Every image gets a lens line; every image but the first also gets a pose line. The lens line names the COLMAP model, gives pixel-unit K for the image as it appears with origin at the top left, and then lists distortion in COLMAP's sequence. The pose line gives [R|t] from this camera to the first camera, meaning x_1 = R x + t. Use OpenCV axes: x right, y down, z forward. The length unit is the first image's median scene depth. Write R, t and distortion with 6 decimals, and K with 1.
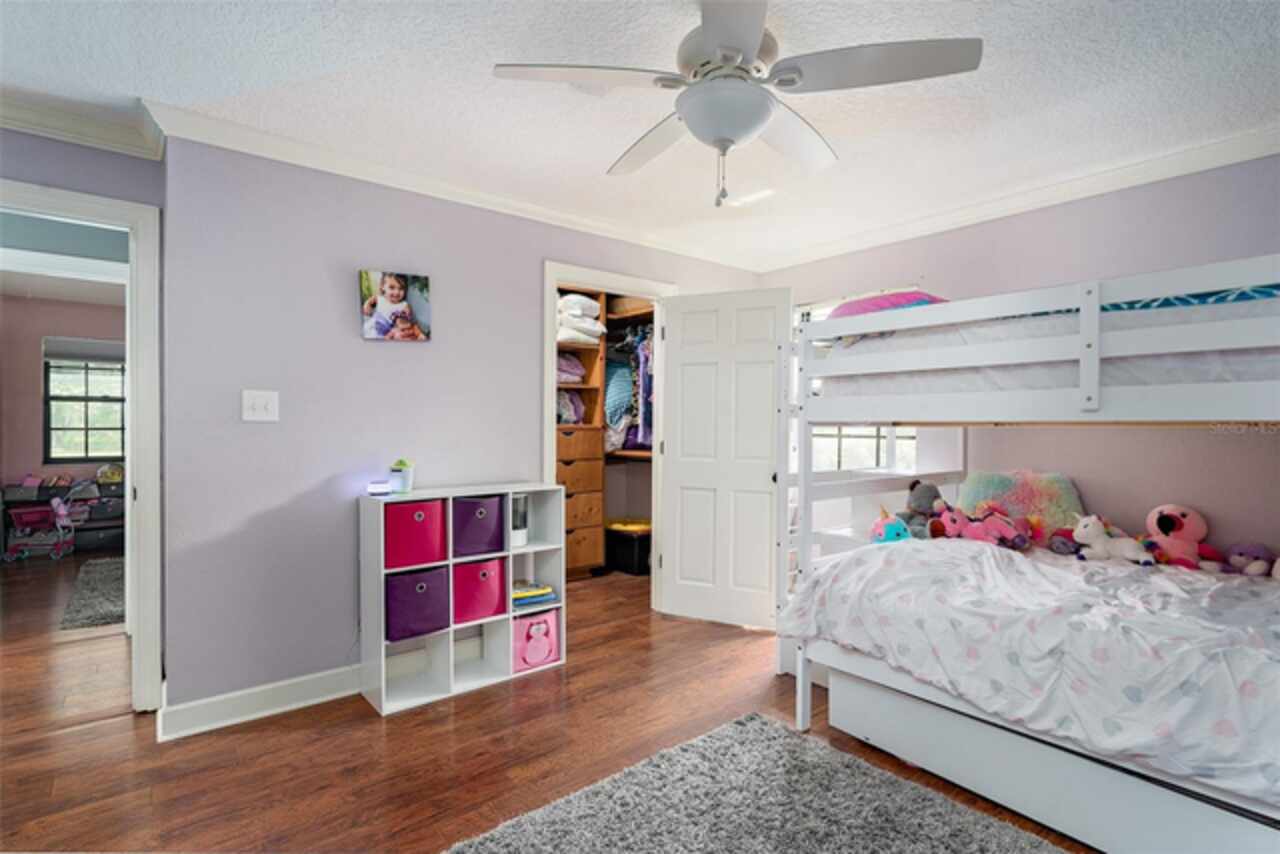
lens RADIAL K [[621.7, 0, 638.9], [0, 621.7, 429.9], [0, 0, 1]] dist [-0.001653, -0.000475]
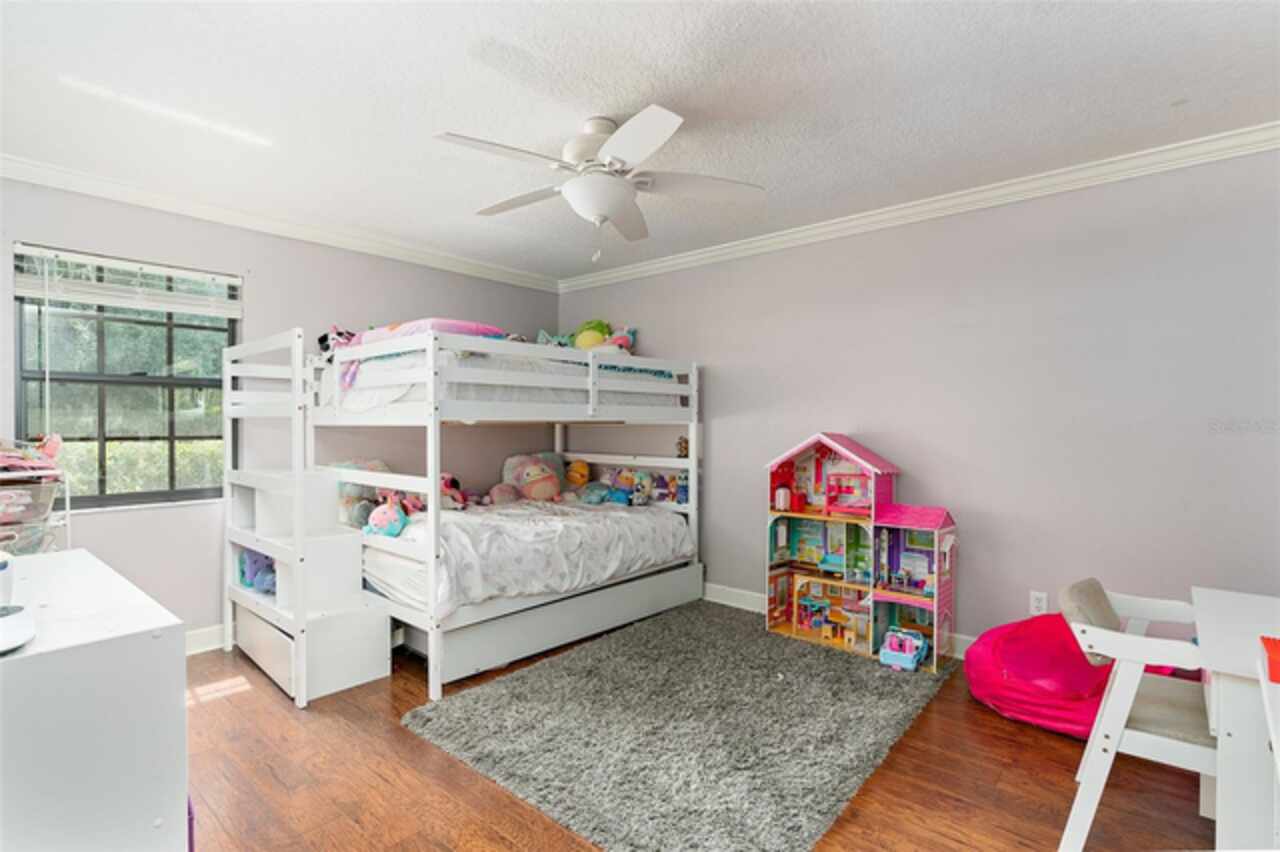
lens RADIAL K [[621.7, 0, 642.9], [0, 621.7, 424.7], [0, 0, 1]] dist [-0.001653, -0.000475]
pose [[-0.164134, -0.009696, 0.986390, -0.913662], [0.009059, 0.999895, 0.011336, -0.017558], [-0.986396, 0.010796, -0.164029, 0.841381]]
